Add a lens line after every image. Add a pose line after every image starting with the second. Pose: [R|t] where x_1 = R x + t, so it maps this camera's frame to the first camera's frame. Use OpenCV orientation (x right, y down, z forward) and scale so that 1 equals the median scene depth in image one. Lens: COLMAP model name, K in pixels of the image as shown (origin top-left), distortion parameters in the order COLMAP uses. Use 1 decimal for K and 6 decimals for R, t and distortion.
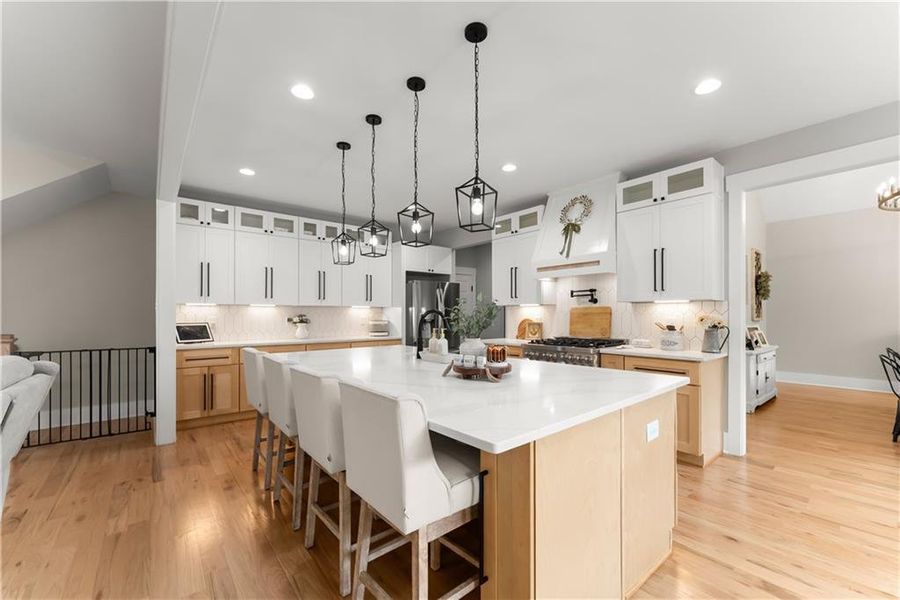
lens RADIAL K [[368.1, 0, 449.7], [0, 368.1, 316.0], [0, 0, 1]] dist [-0.002526, -0.000397]
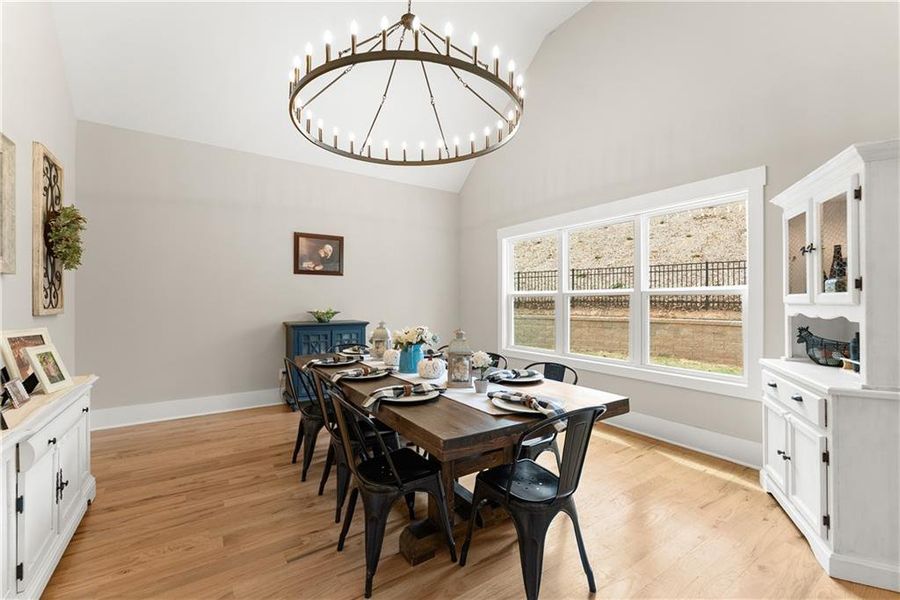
lens RADIAL K [[374.4, 0, 450.0], [0, 374.4, 300.0], [0, 0, 1]] dist [0.000236, -0.000024]
pose [[0.094280, 0.005991, 0.995528, 0.700826], [0.001266, 0.999980, -0.006137, -0.003719], [-0.995545, 0.001839, 0.094271, 0.773612]]
